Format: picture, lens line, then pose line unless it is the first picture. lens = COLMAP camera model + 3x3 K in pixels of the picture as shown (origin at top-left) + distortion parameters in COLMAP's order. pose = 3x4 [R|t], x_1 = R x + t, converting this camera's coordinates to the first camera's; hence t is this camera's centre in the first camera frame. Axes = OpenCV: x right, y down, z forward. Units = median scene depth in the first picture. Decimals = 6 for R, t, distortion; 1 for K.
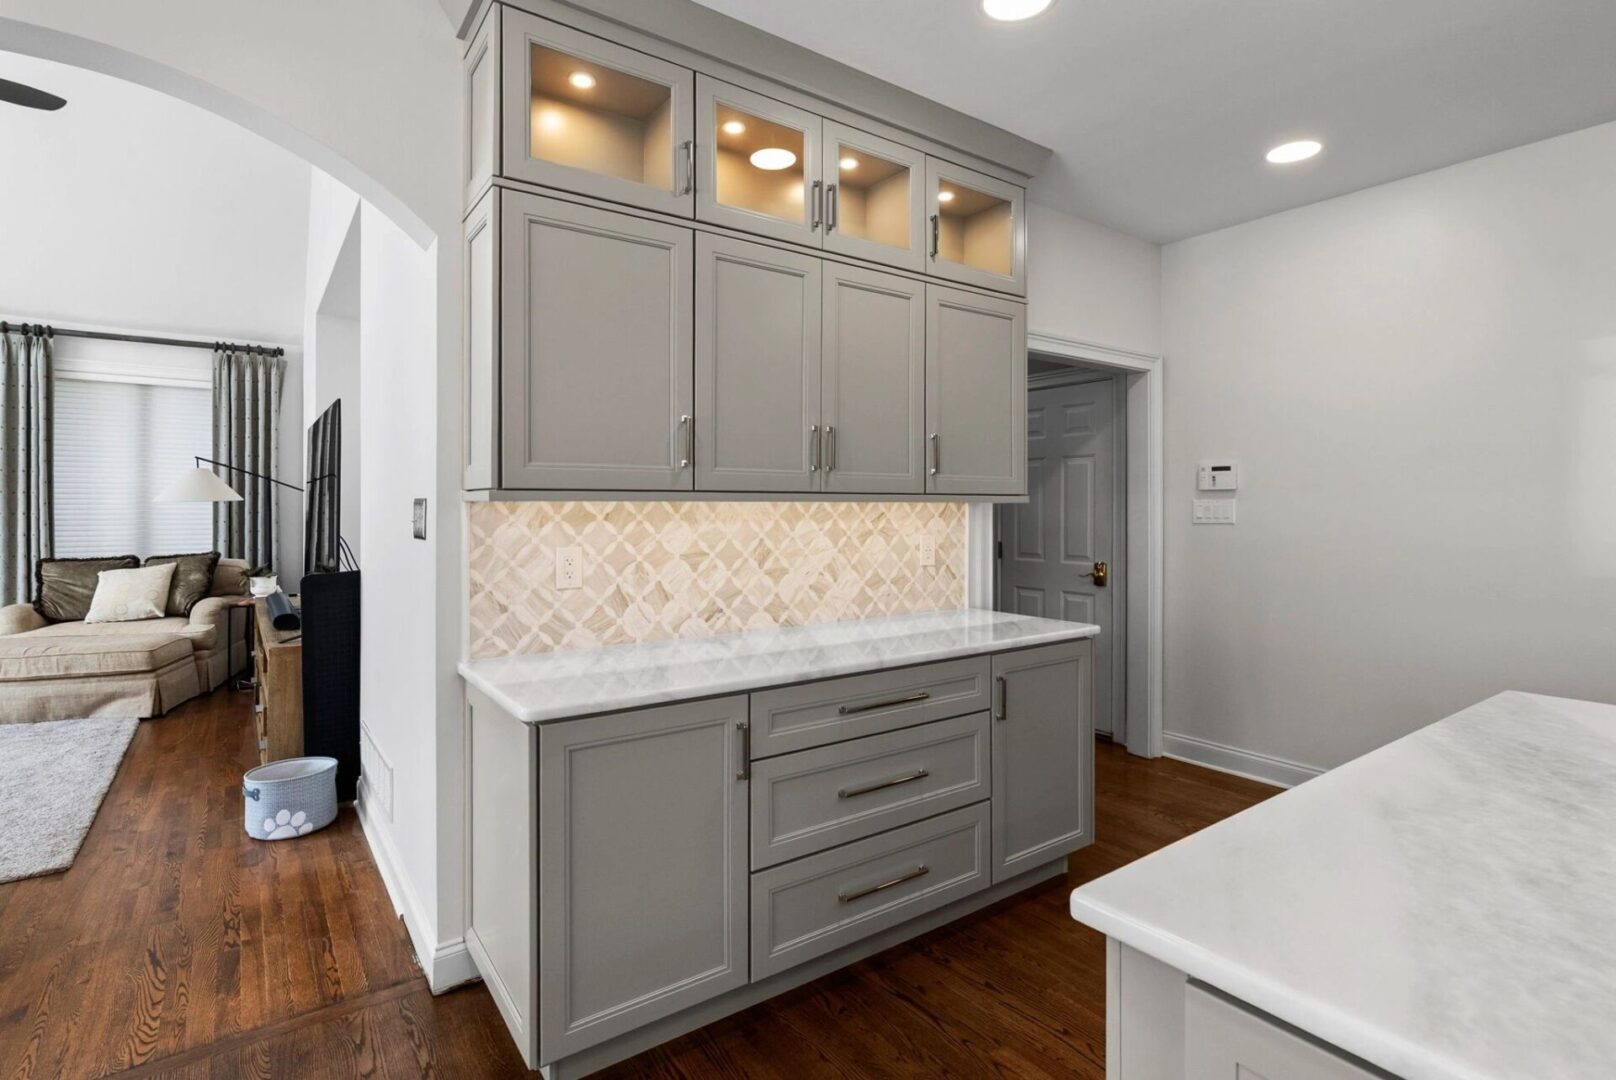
lens RADIAL K [[803.0, 0, 815.8], [0, 803.0, 511.0], [0, 0, 1]] dist [-0.008802, 0.001559]
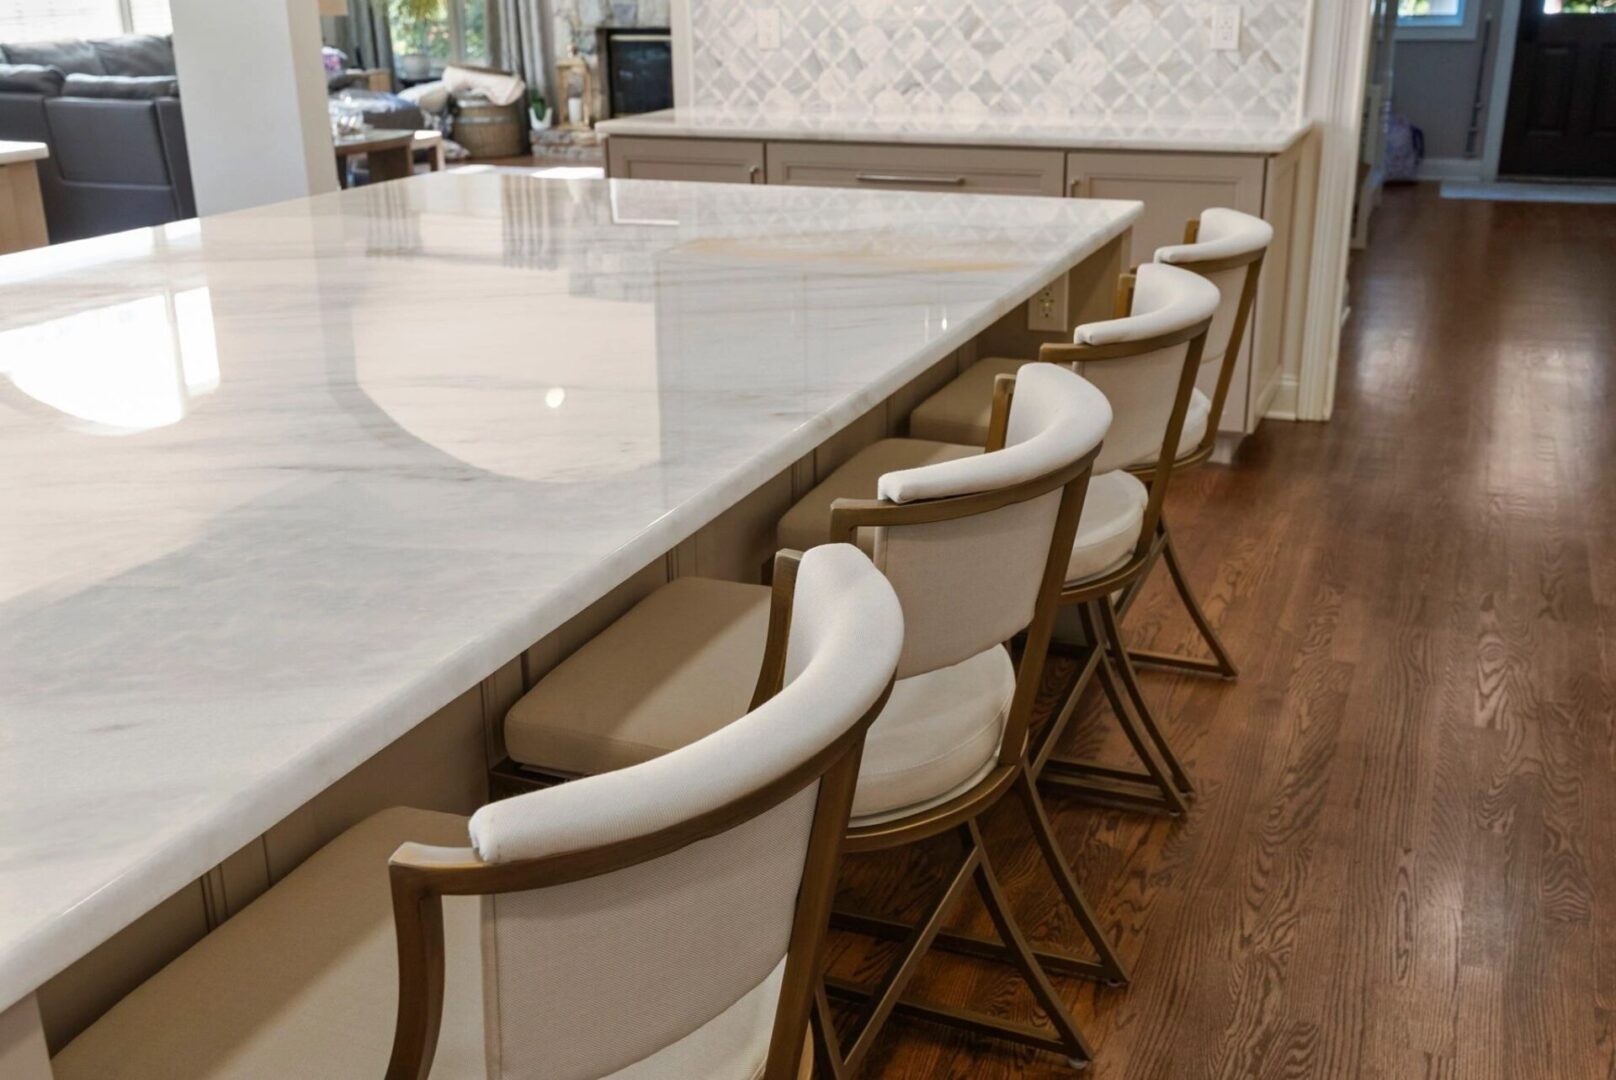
lens RADIAL K [[1586.5, 0, 797.0], [0, 1586.5, 526.7], [0, 0, 1]] dist [0.017720, 0.000000]
pose [[0.510665, 0.282681, -0.811981, 1.353449], [0.012473, 0.941870, 0.335745, -0.014460], [0.859689, -0.181581, 0.477454, -0.102189]]
